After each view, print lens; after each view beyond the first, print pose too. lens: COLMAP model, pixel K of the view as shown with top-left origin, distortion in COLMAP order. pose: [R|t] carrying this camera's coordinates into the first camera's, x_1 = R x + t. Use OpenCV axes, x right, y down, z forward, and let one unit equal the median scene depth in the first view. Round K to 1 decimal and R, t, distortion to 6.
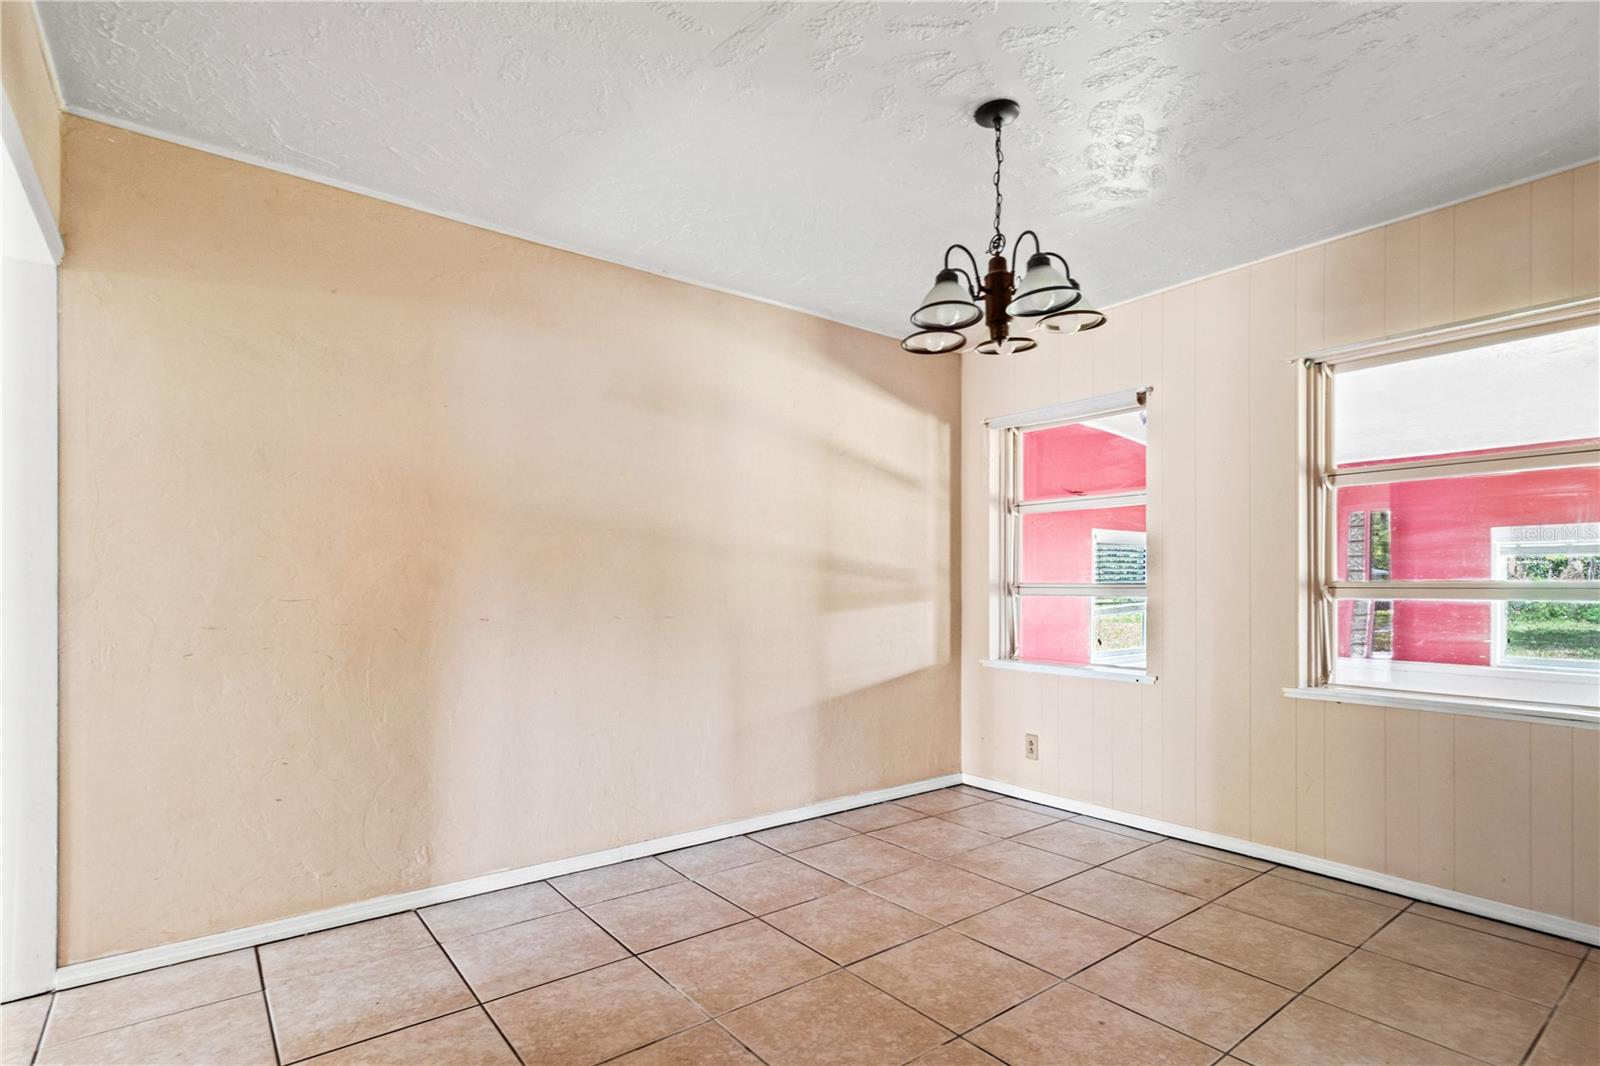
lens RADIAL K [[758.9, 0, 794.8], [0, 758.9, 585.6], [0, 0, 1]] dist [0.001734, 0.001248]
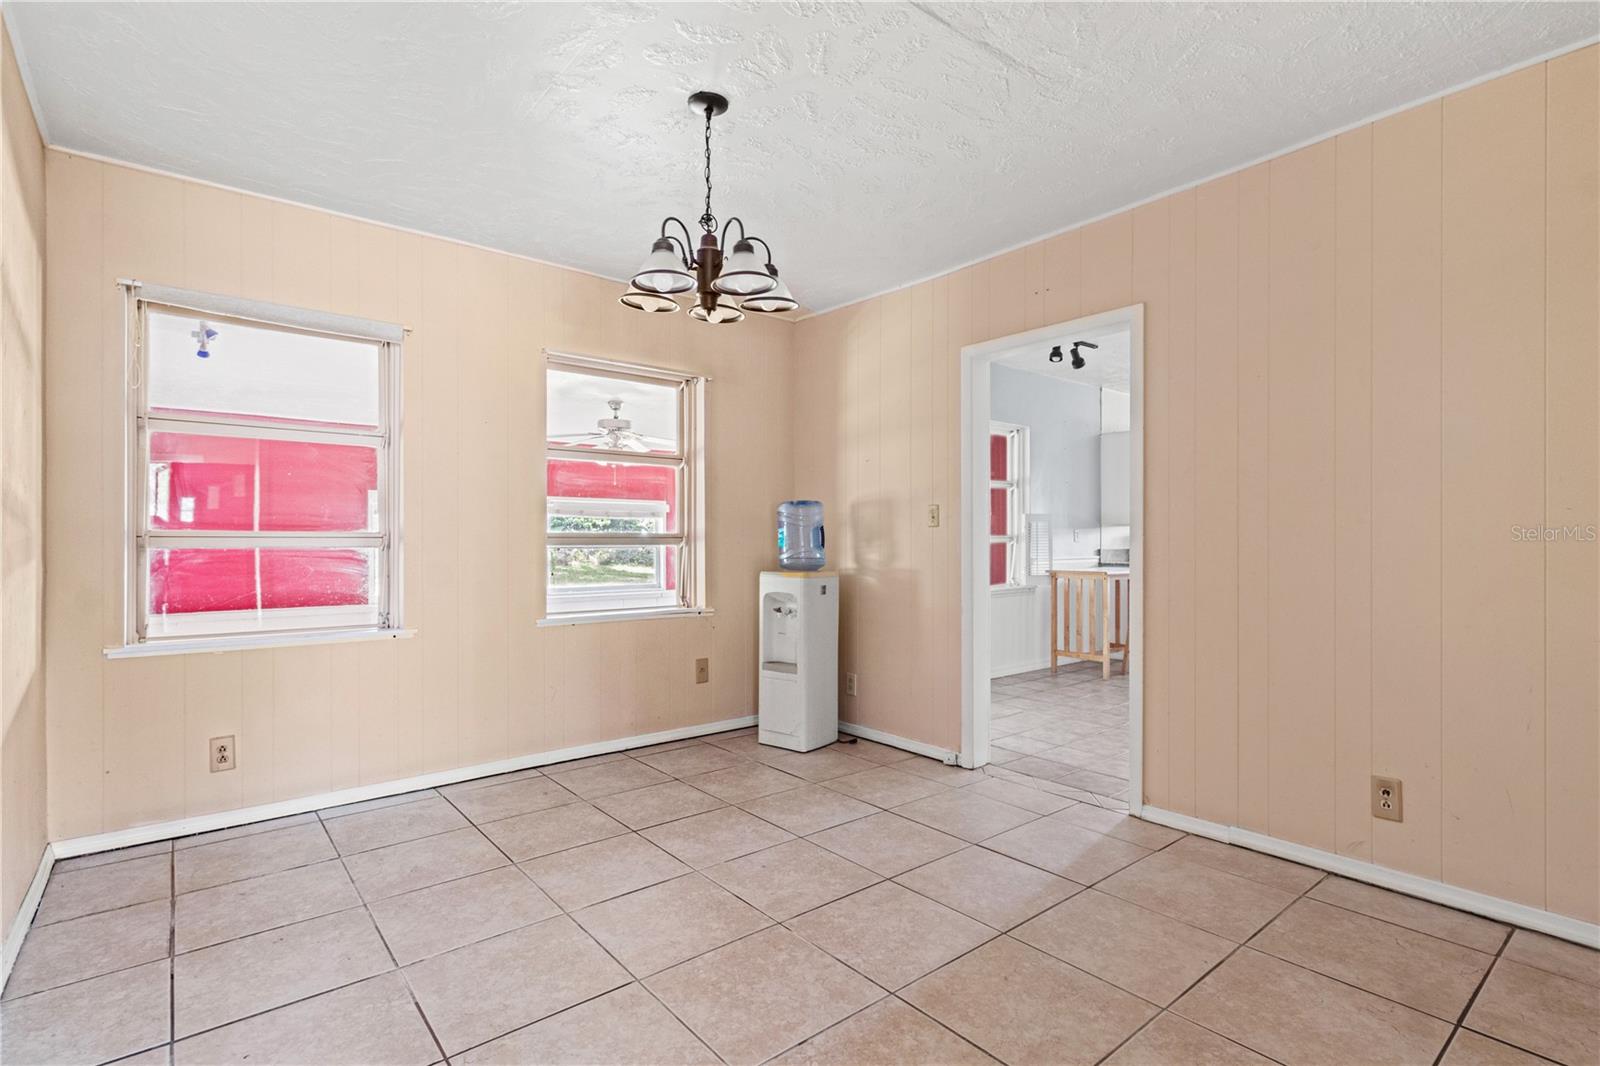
lens RADIAL K [[758.9, 0, 800.7], [0, 758.9, 537.2], [0, 0, 1]] dist [0.001734, 0.001248]
pose [[-0.013266, 0.004191, 0.999903, -0.582936], [-0.000128, 0.999991, -0.004193, 0.008857], [-0.999912, -0.000184, -0.013266, 0.613394]]
